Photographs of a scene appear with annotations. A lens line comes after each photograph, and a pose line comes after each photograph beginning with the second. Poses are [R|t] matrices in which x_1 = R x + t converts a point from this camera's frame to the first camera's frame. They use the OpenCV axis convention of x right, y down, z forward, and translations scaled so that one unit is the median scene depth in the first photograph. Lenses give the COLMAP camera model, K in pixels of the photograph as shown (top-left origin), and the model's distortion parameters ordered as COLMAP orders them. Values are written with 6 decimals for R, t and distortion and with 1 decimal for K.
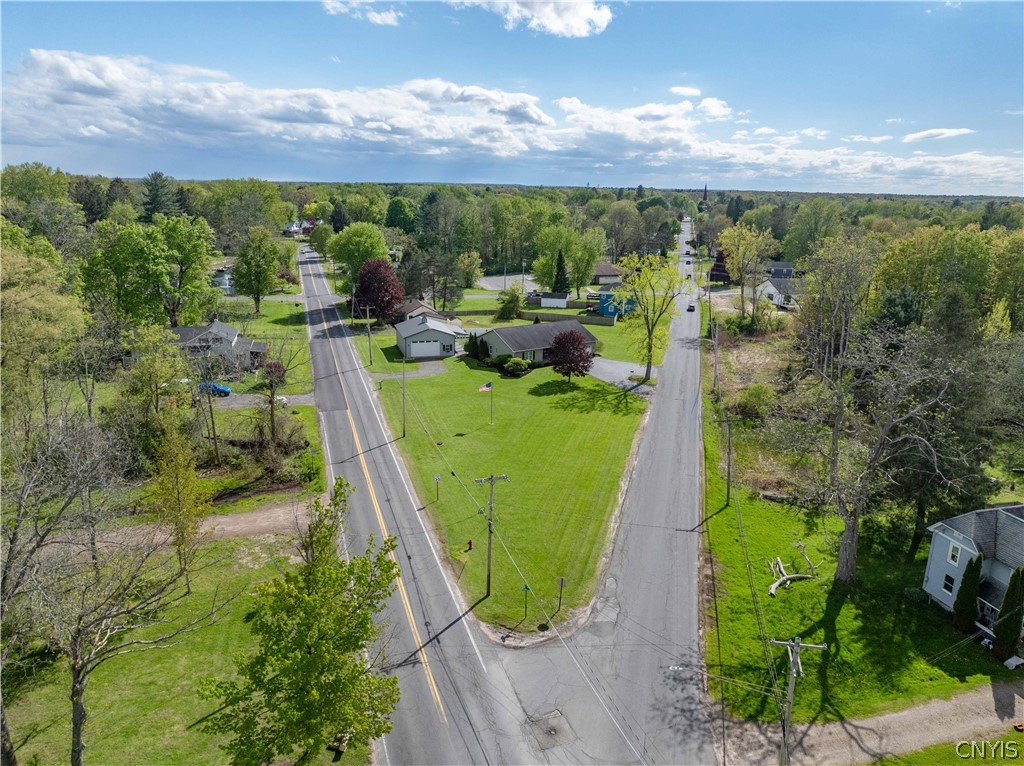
lens RADIAL K [[723.3, 0, 512.0], [0, 723.3, 383.0], [0, 0, 1]] dist [-0.045062, -0.005253]
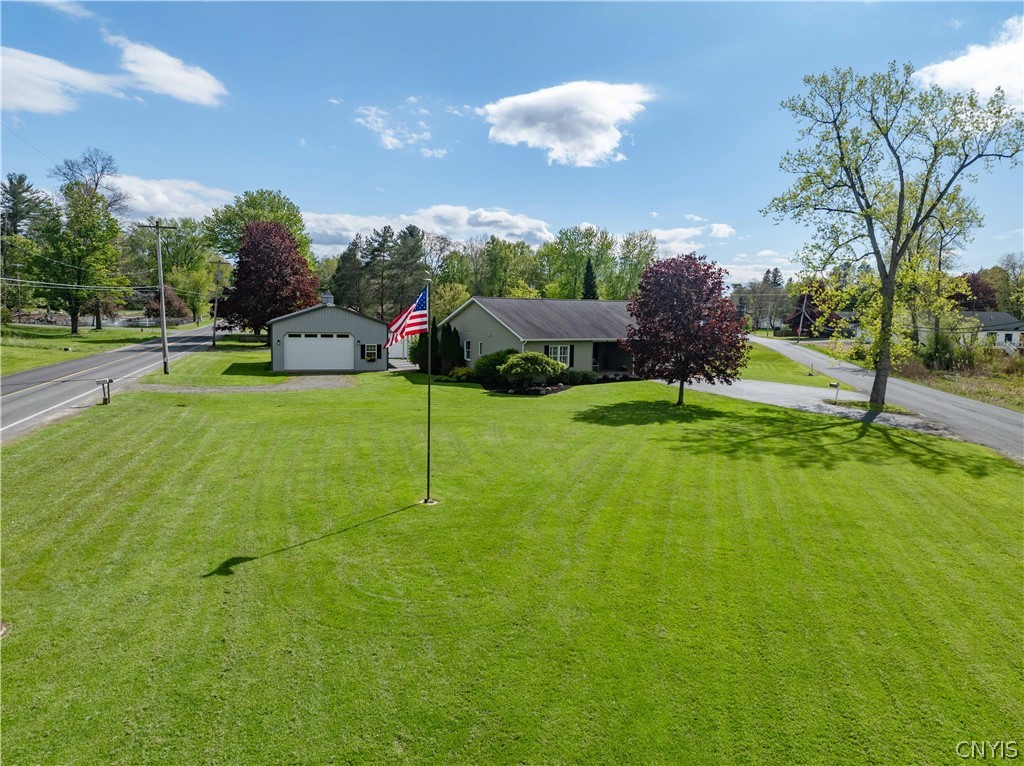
lens RADIAL K [[723.3, 0, 512.0], [0, 723.3, 383.0], [0, 0, 1]] dist [-0.045062, -0.005253]
pose [[0.999997, 0.002132, 0.001387, -0.004211], [-0.001889, 0.987711, -0.156279, 0.042629], [-0.001703, 0.156276, 0.987712, 0.626400]]
